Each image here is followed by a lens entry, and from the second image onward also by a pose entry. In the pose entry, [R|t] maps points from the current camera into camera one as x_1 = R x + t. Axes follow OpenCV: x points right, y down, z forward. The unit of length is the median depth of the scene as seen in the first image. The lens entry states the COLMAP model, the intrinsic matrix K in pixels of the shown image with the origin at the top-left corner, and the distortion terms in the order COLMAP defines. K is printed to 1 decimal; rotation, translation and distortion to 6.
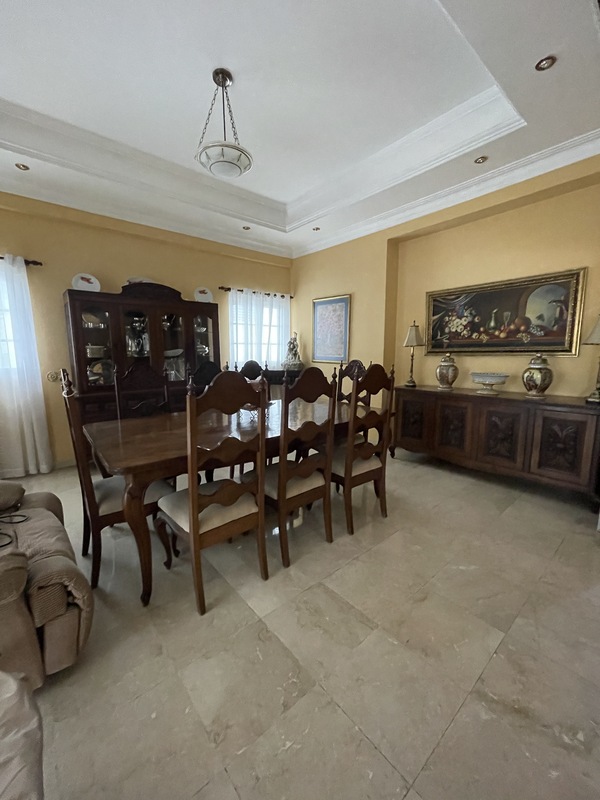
lens RADIAL K [[323.5, 0, 298.9], [0, 323.5, 398.7], [0, 0, 1]] dist [0.000160, 0.000037]
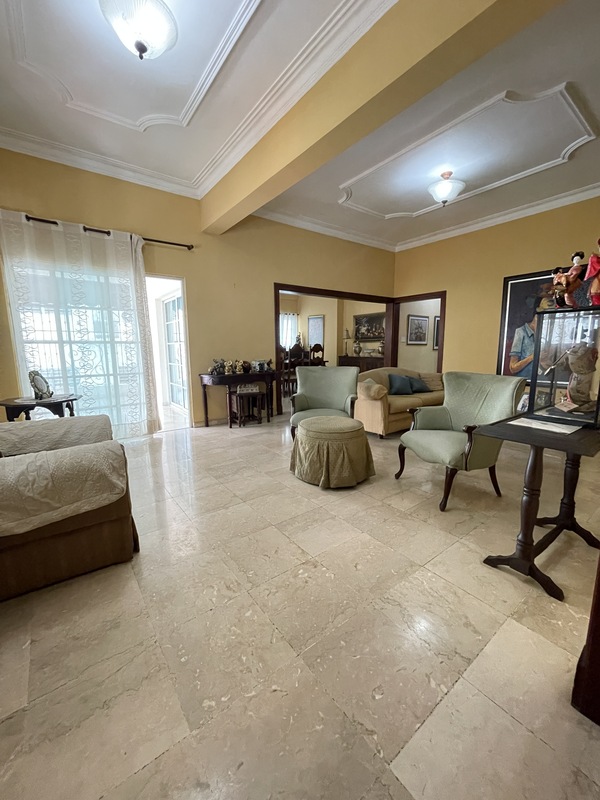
lens RADIAL K [[323.5, 0, 300.4], [0, 323.5, 398.0], [0, 0, 1]] dist [0.000160, 0.000037]
pose [[0.998125, 0.003293, -0.061115, 0.162974], [-0.002215, 0.999841, 0.017708, 0.232939], [0.061163, -0.017540, 0.997974, -1.407396]]
